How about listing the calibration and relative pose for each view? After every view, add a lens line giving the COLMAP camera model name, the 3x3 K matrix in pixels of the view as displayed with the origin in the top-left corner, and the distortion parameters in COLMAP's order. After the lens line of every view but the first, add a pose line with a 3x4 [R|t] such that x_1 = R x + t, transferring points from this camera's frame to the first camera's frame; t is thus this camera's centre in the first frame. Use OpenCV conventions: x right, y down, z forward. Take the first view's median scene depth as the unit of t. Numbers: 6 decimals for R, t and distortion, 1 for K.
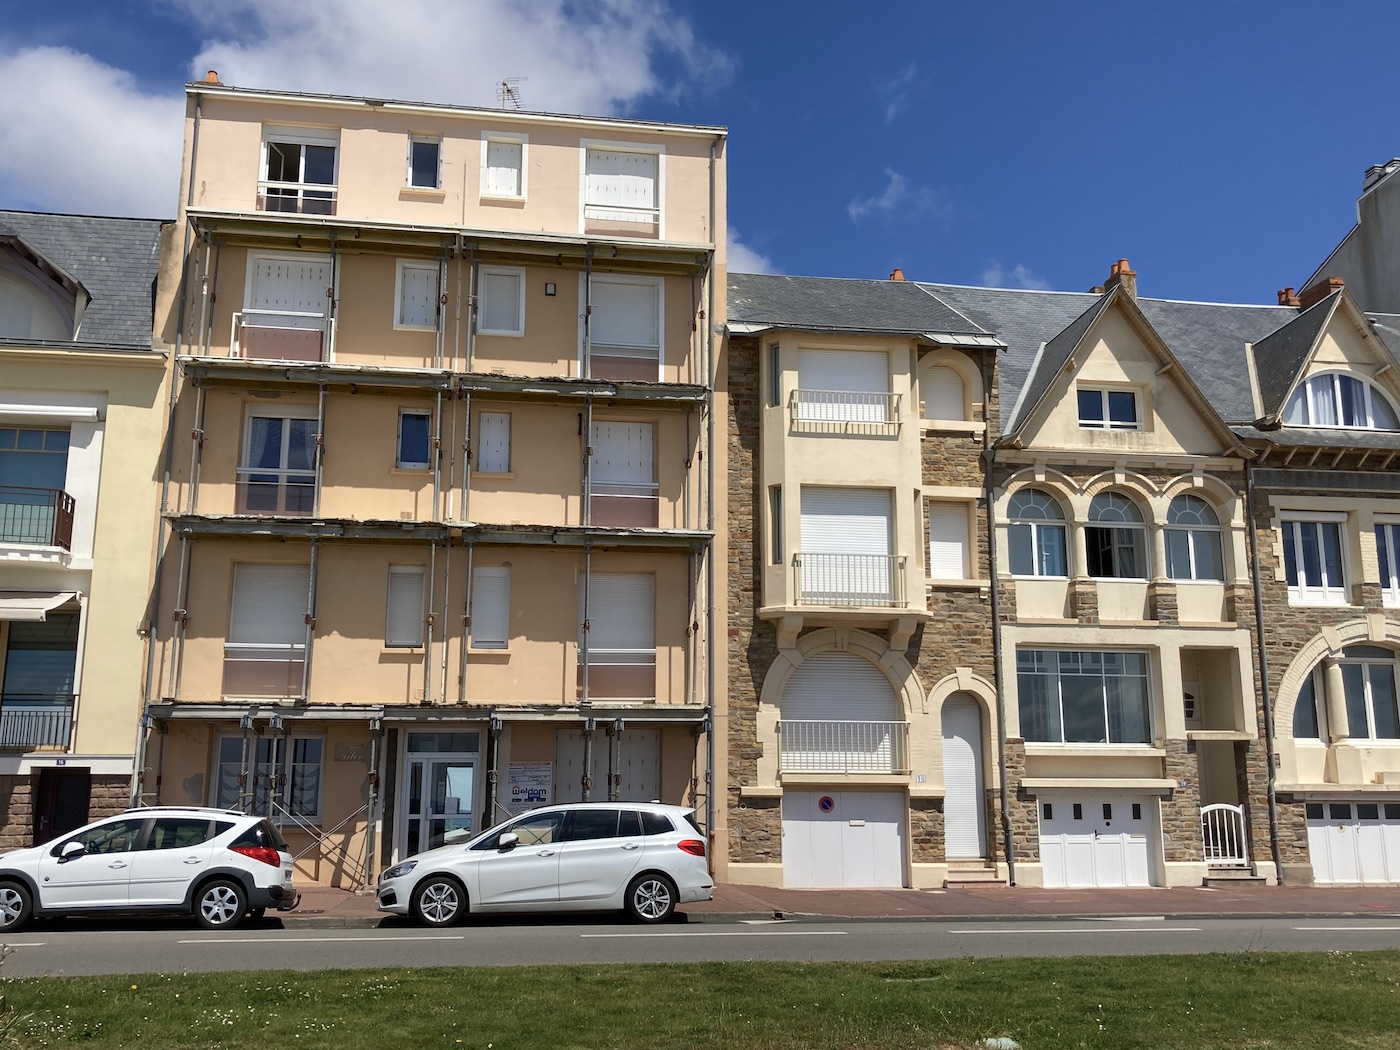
lens RADIAL K [[1328.2, 0, 700.0], [0, 1328.2, 525.0], [0, 0, 1]] dist [0.106757, -0.252763]
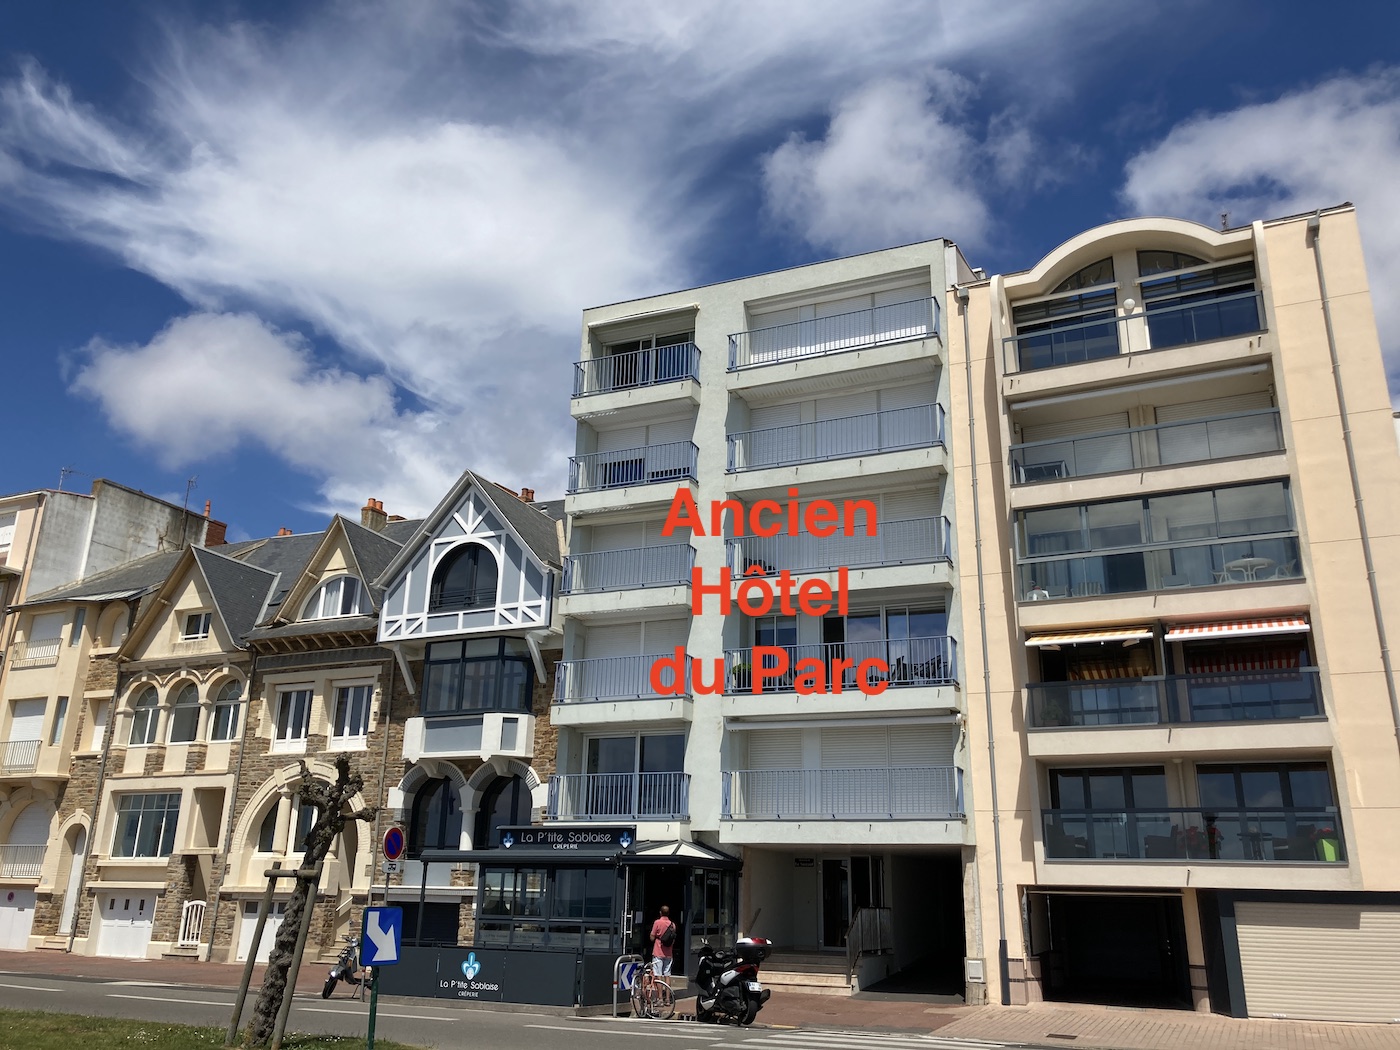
lens RADIAL K [[1146.4, 0, 680.6], [0, 1146.4, 527.3], [0, 0, 1]] dist [0.010651, -0.019918]
pose [[0.830044, -0.158539, -0.534689, 1.499537], [0.090590, 0.984338, -0.151233, 0.048088], [0.550291, 0.077092, 0.831406, 0.237051]]
